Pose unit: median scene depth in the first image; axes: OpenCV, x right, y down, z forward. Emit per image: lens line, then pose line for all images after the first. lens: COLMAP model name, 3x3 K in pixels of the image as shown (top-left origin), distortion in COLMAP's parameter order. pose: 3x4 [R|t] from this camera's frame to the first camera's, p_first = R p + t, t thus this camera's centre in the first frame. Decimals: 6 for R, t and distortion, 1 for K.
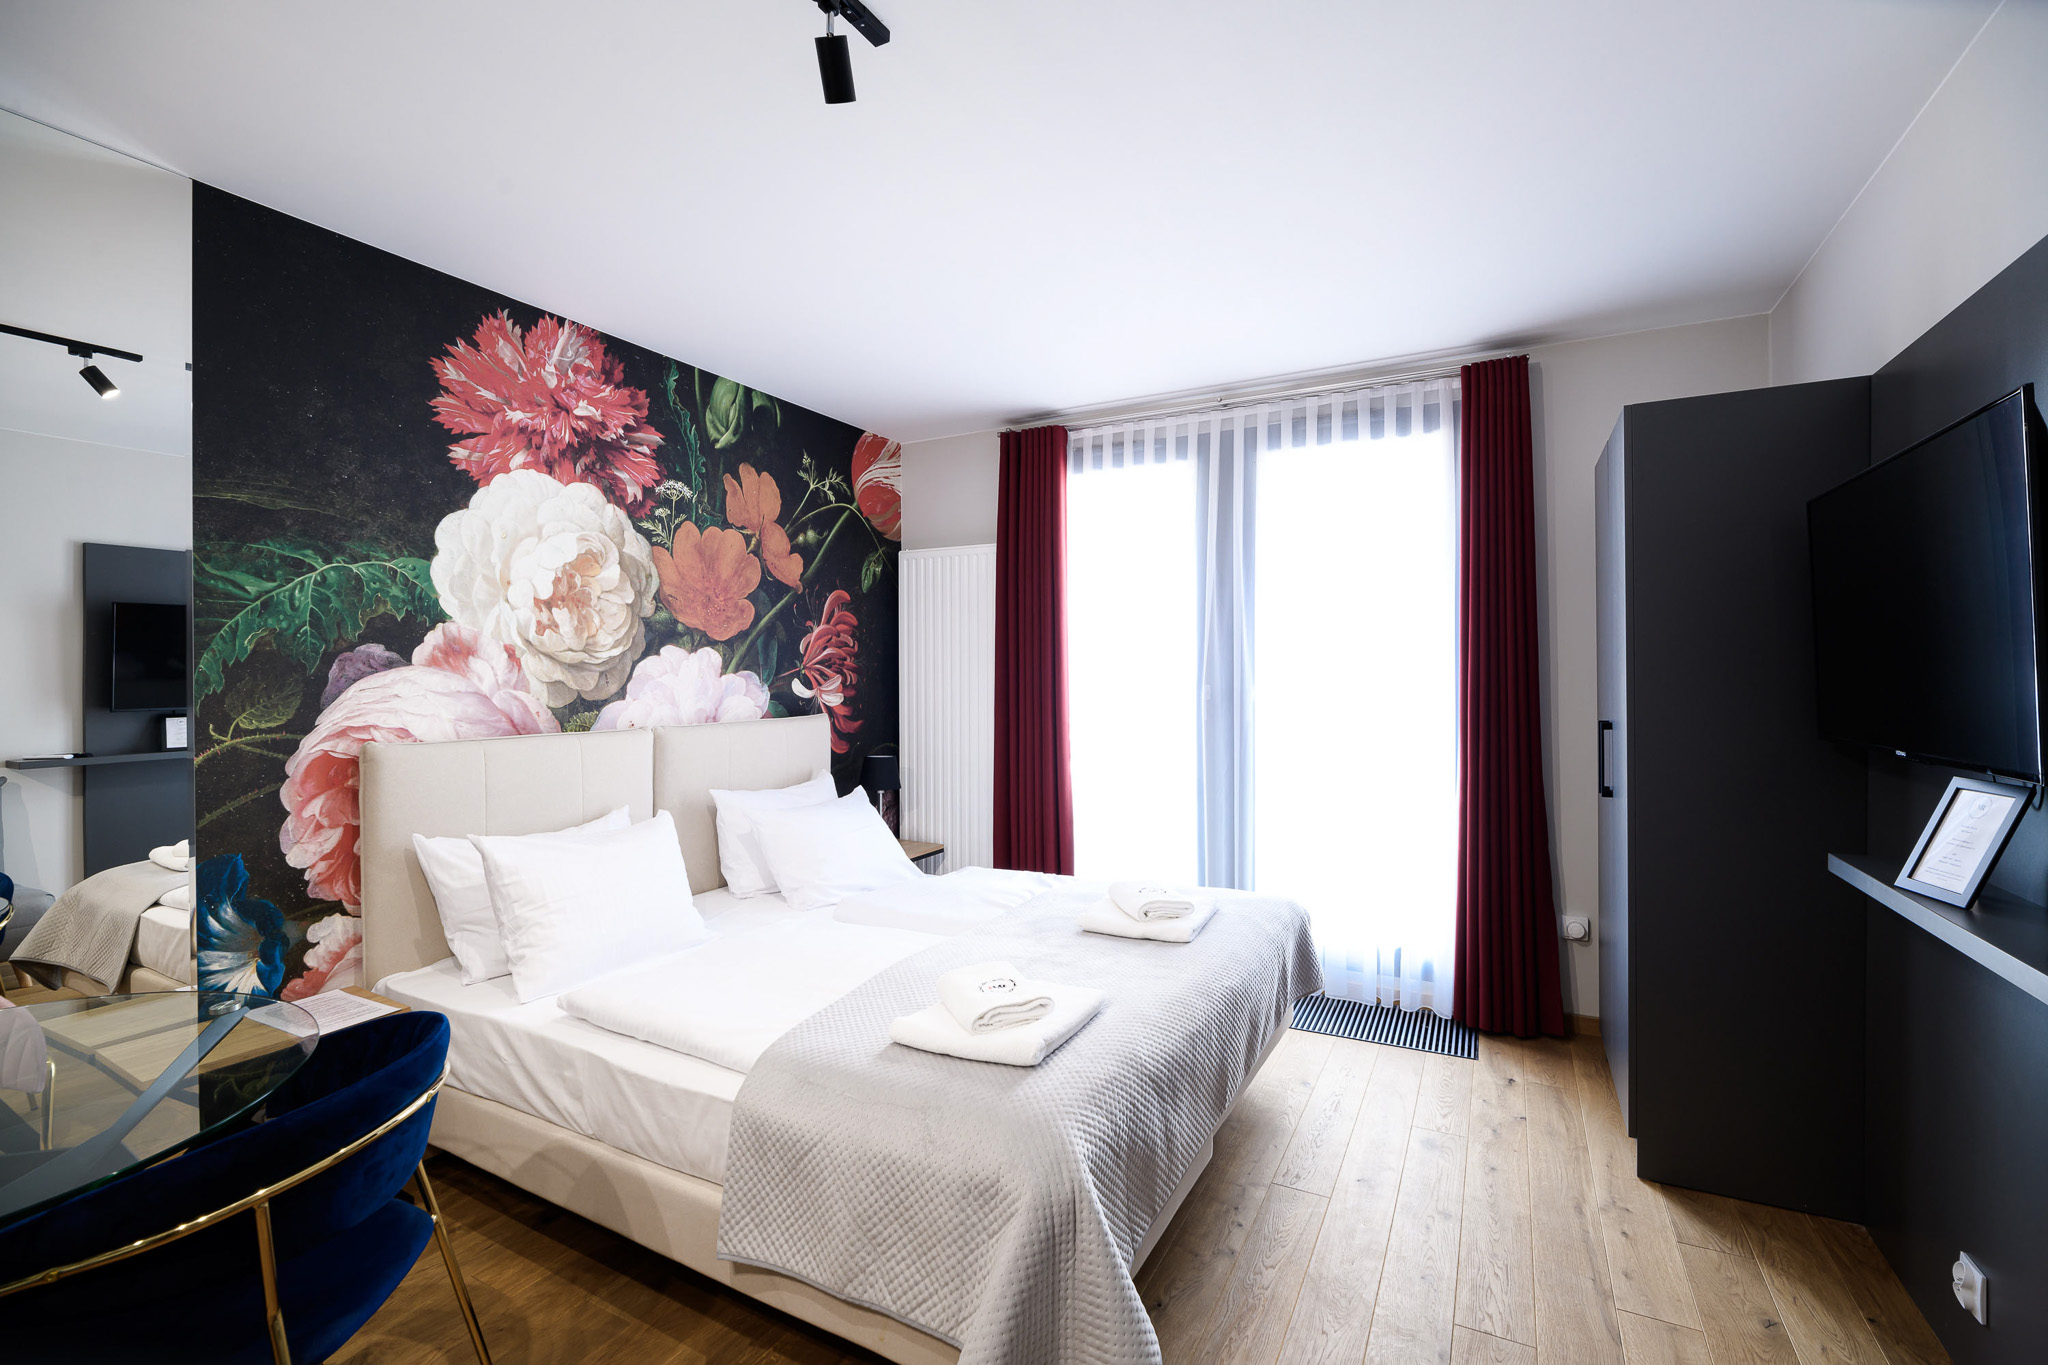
lens RADIAL K [[891.6, 0, 1024.4], [0, 891.6, 675.7], [0, 0, 1]] dist [-0.006842, -0.003202]
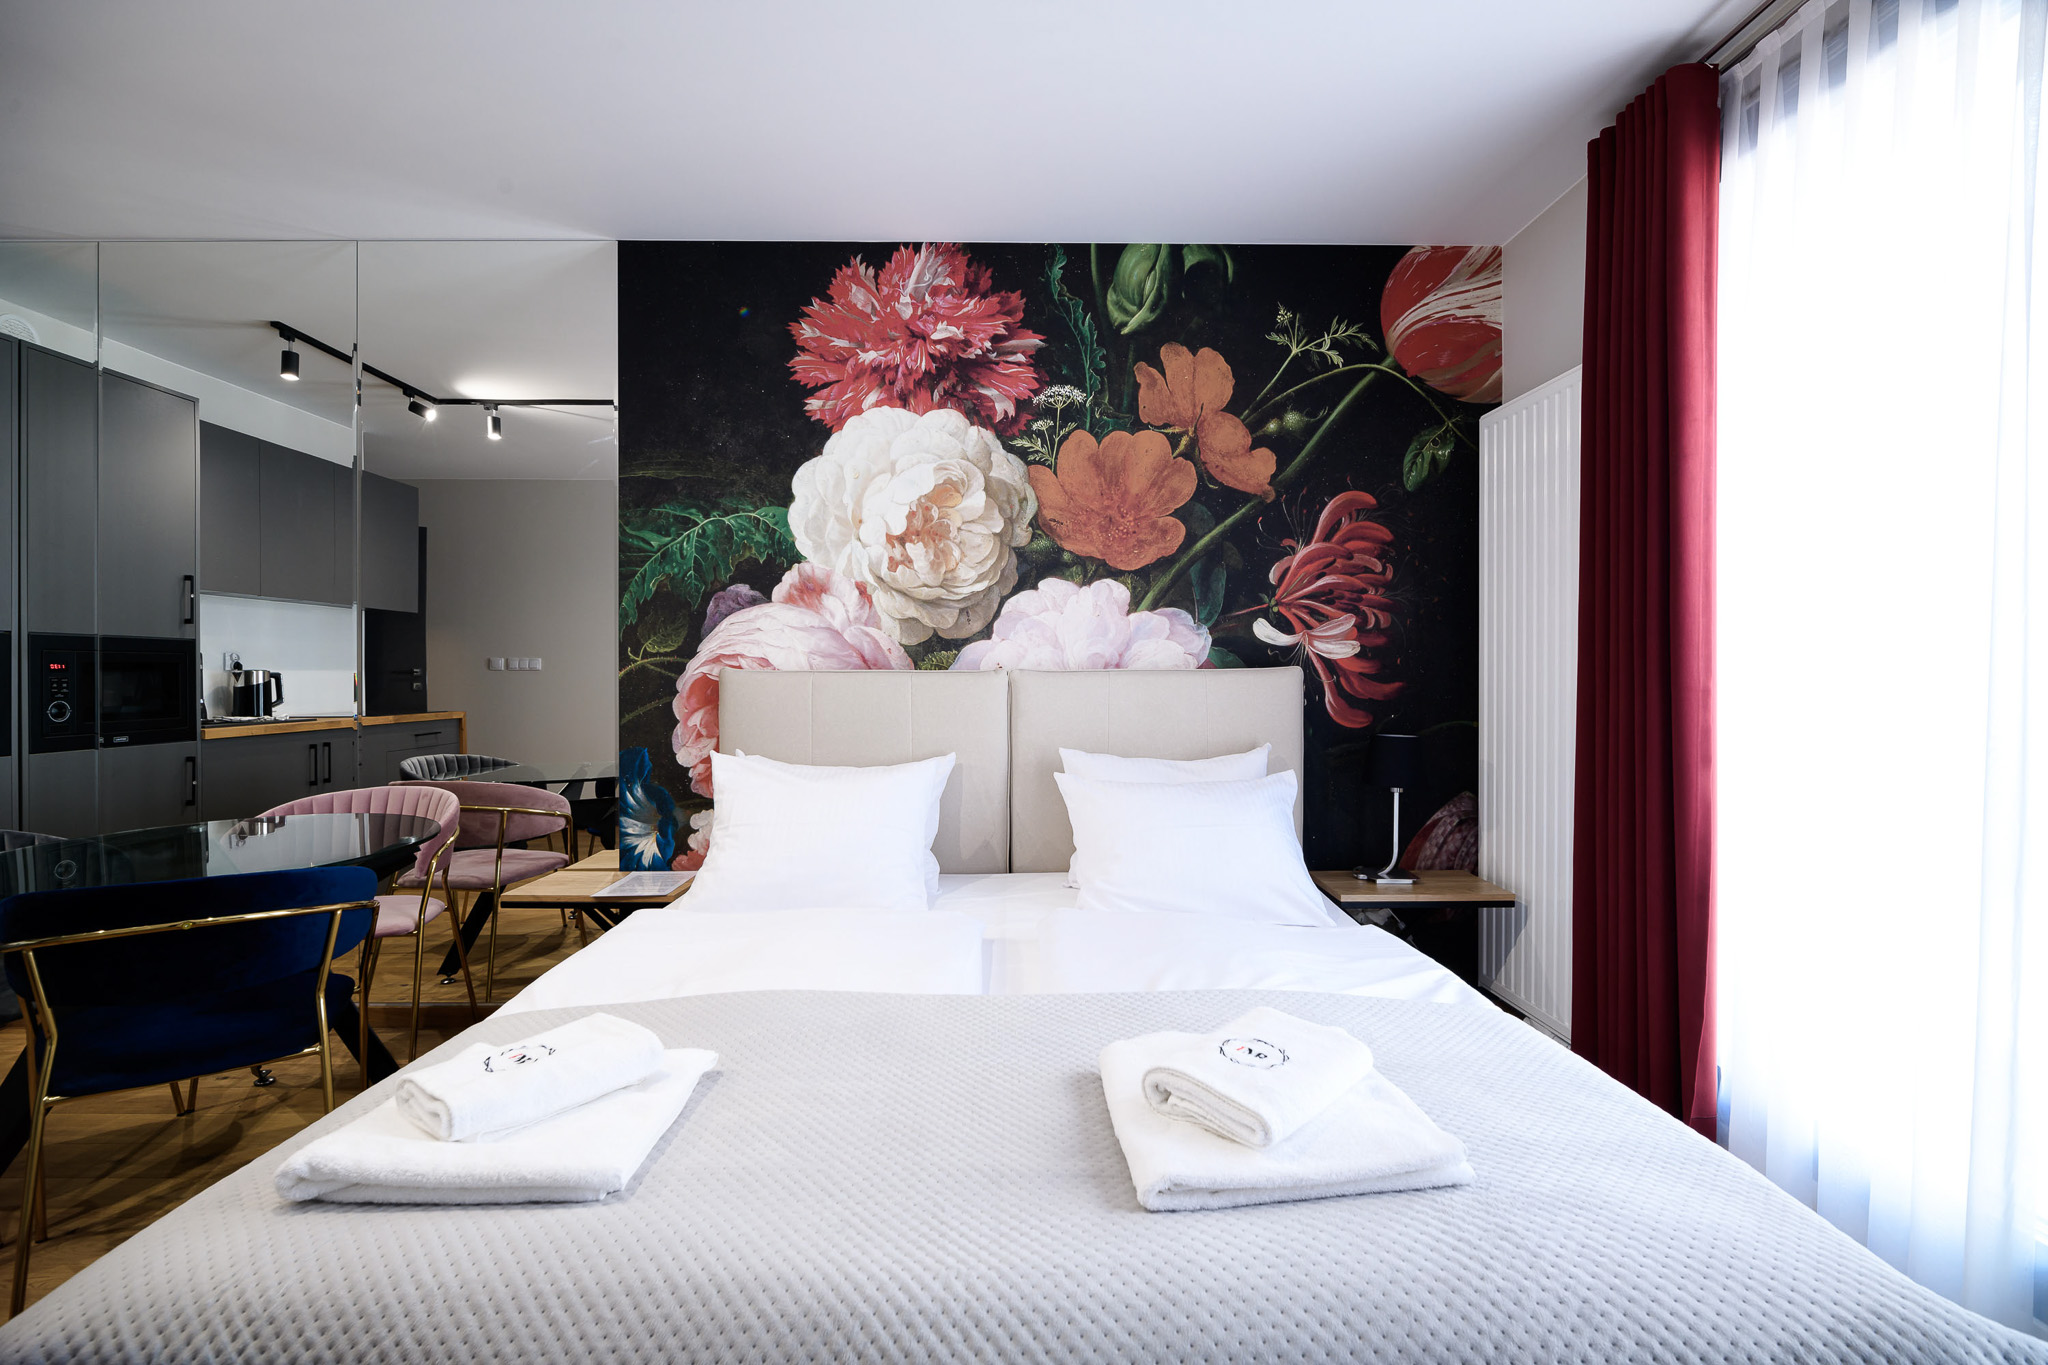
lens RADIAL K [[893.7, 0, 1023.3], [0, 893.7, 678.0], [0, 0, 1]] dist [-0.008893, -0.000965]
pose [[0.483549, 0.009162, -0.875270, 0.384325], [-0.005182, 0.999958, 0.007604, 0.062332], [0.875302, 0.000859, 0.483576, 0.619752]]
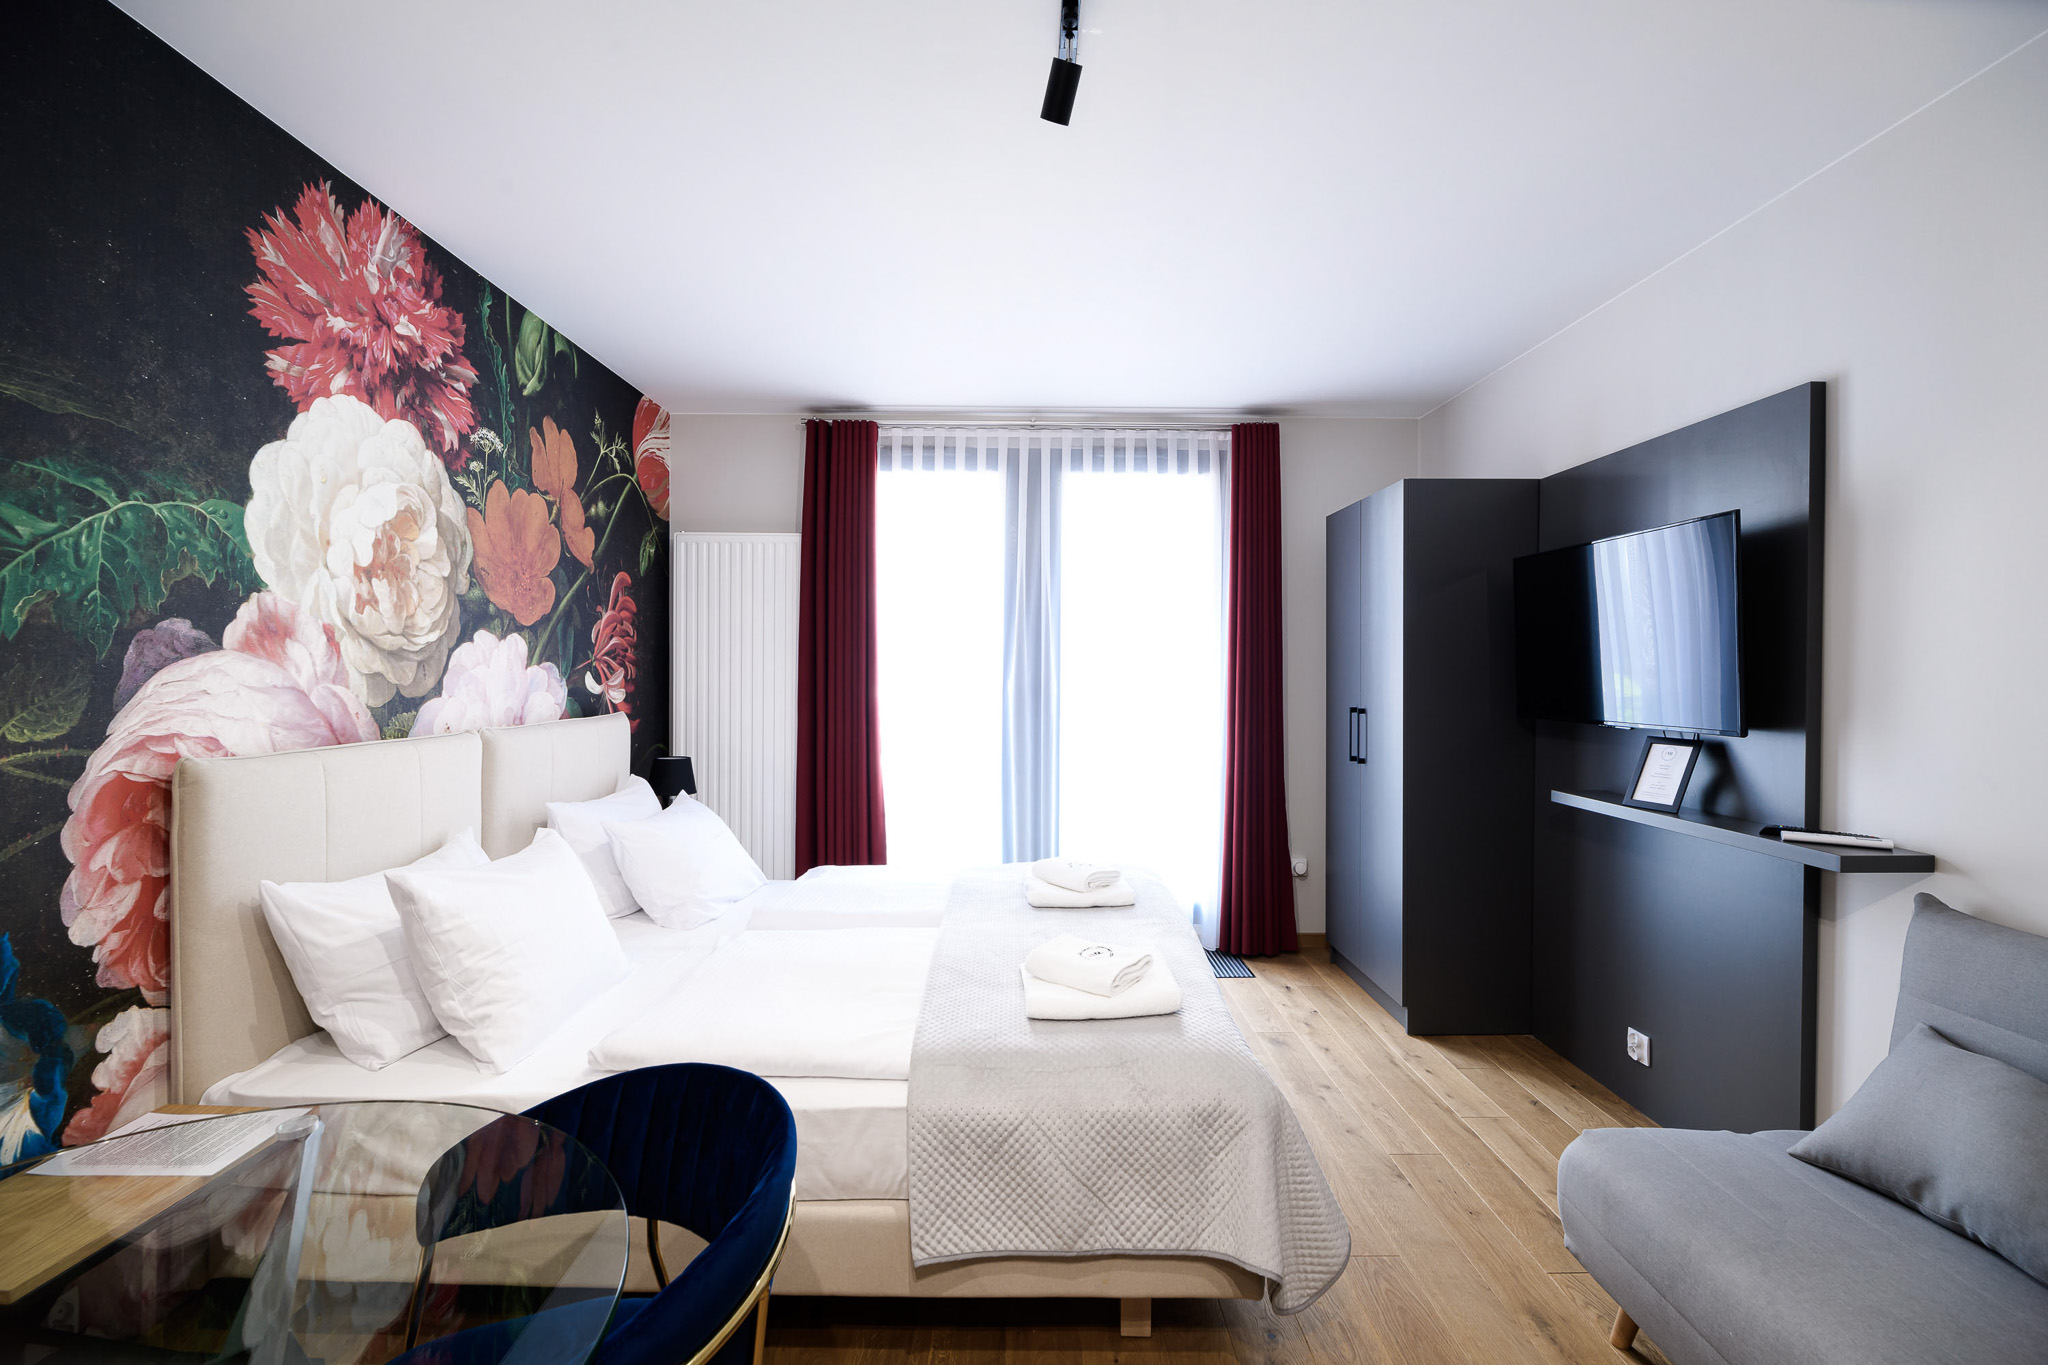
lens RADIAL K [[891.6, 0, 1024.4], [0, 891.6, 675.7], [0, 0, 1]] dist [-0.006842, -0.003202]
pose [[0.877586, 0.005240, 0.479391, -0.391528], [-0.007413, 0.999969, 0.002641, 0.002253], [-0.479362, -0.005871, 0.877598, 0.049406]]
